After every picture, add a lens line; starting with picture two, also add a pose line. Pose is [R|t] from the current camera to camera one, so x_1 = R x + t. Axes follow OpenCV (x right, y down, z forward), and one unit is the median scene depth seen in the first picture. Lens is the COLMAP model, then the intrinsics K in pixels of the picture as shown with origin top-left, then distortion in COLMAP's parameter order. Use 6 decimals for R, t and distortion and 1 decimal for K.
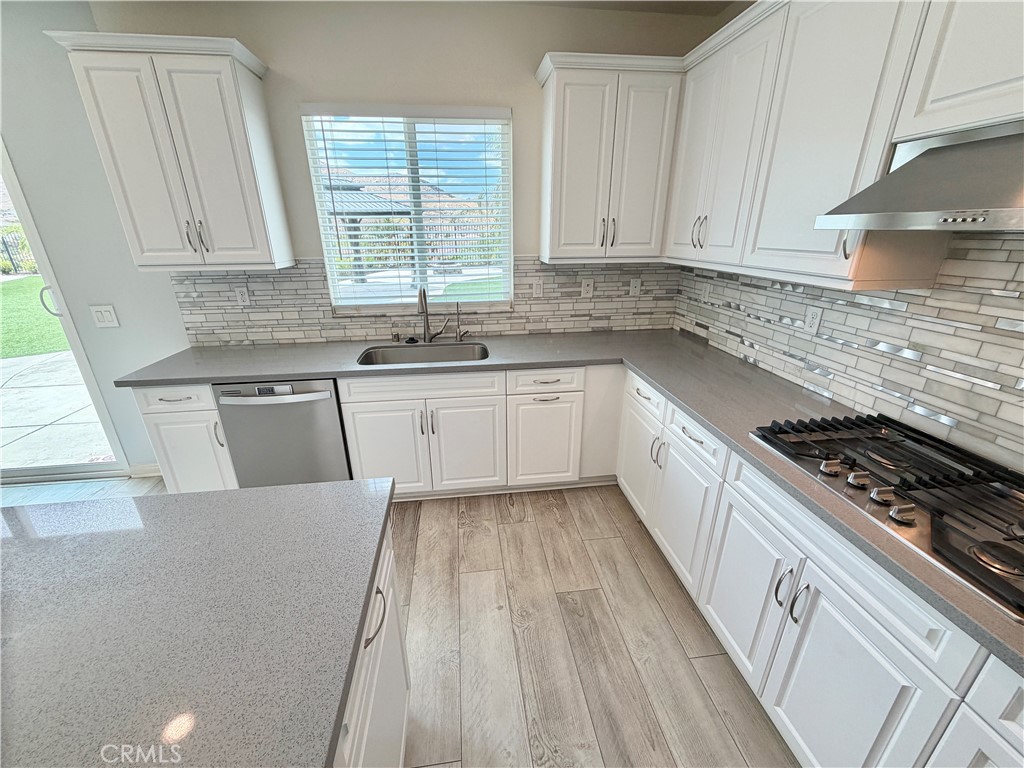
lens RADIAL K [[407.5, 0, 512.8], [0, 407.5, 385.4], [0, 0, 1]] dist [0.001249, -0.000444]
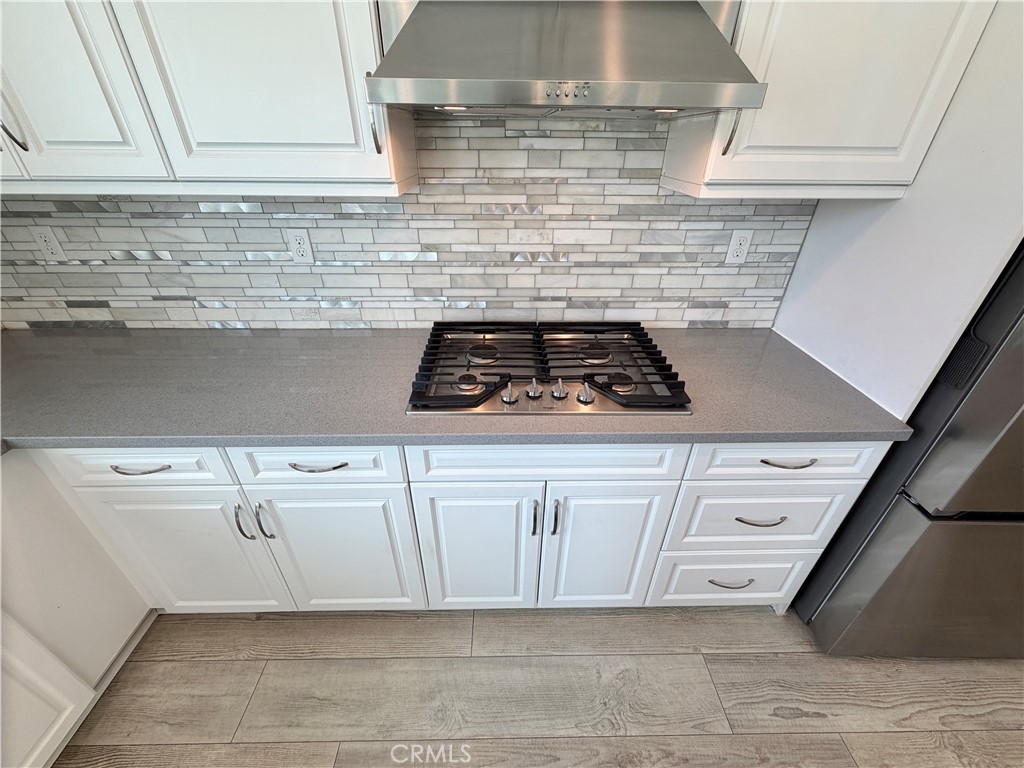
lens RADIAL K [[407.5, 0, 509.3], [0, 407.5, 383.9], [0, 0, 1]] dist [0.001249, -0.000444]
pose [[0.117207, -0.514727, 0.849305, 0.001214], [0.346683, 0.822605, 0.450702, -0.158685], [-0.930631, 0.241615, 0.274862, 0.494546]]
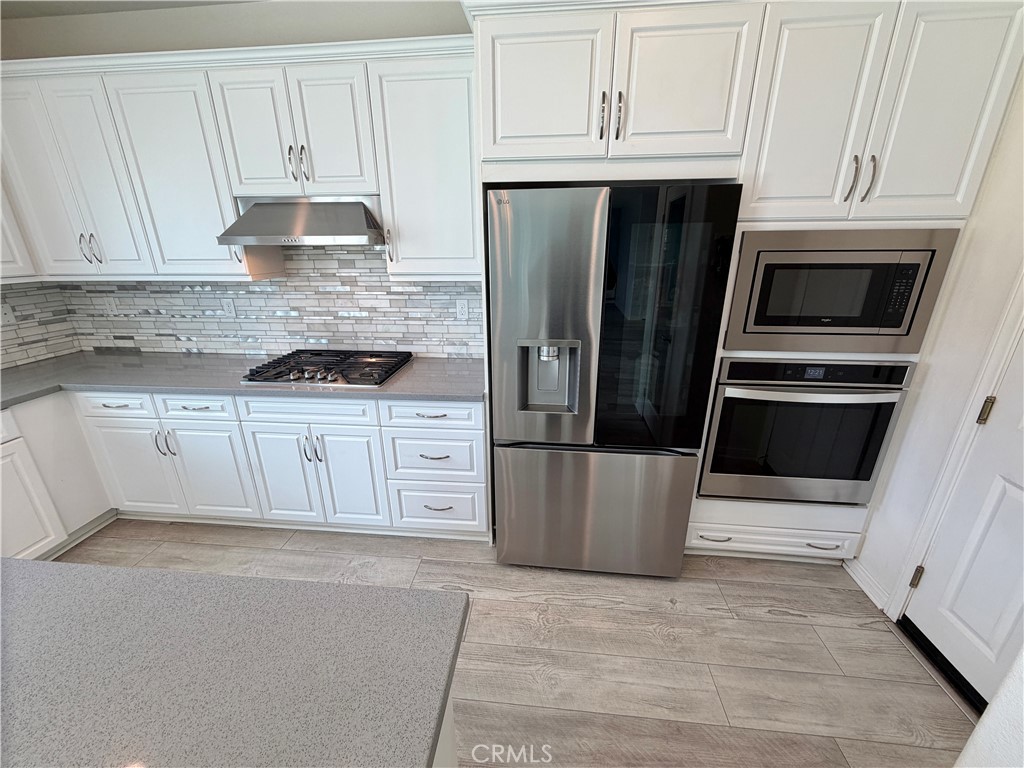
lens RADIAL K [[407.5, 0, 507.4], [0, 407.5, 384.8], [0, 0, 1]] dist [0.001249, -0.000444]
pose [[0.233963, -0.320023, 0.918067, -0.441174], [0.353022, 0.907791, 0.226476, 0.107287], [-0.905890, 0.271111, 0.325364, -0.280549]]
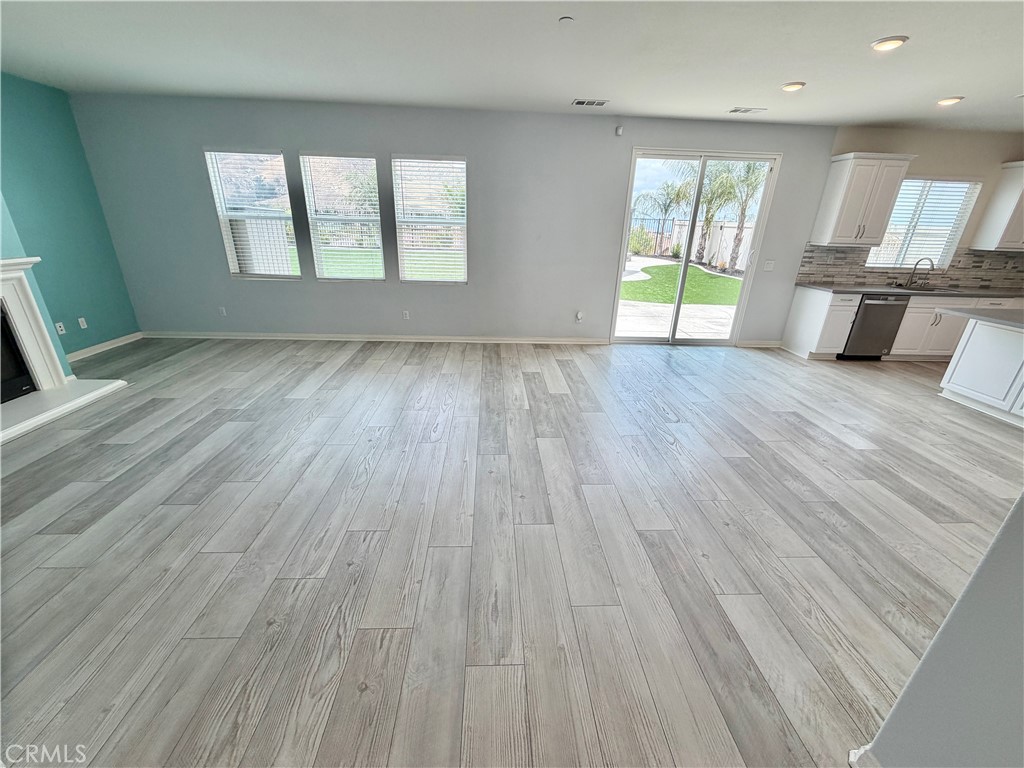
lens RADIAL K [[407.5, 0, 506.9], [0, 407.5, 382.4], [0, 0, 1]] dist [0.001249, -0.000444]
pose [[0.994642, 0.067316, -0.078463, -3.044989], [-0.066321, 0.997682, 0.015212, 0.720343], [0.079305, -0.009927, 0.996801, -1.825380]]
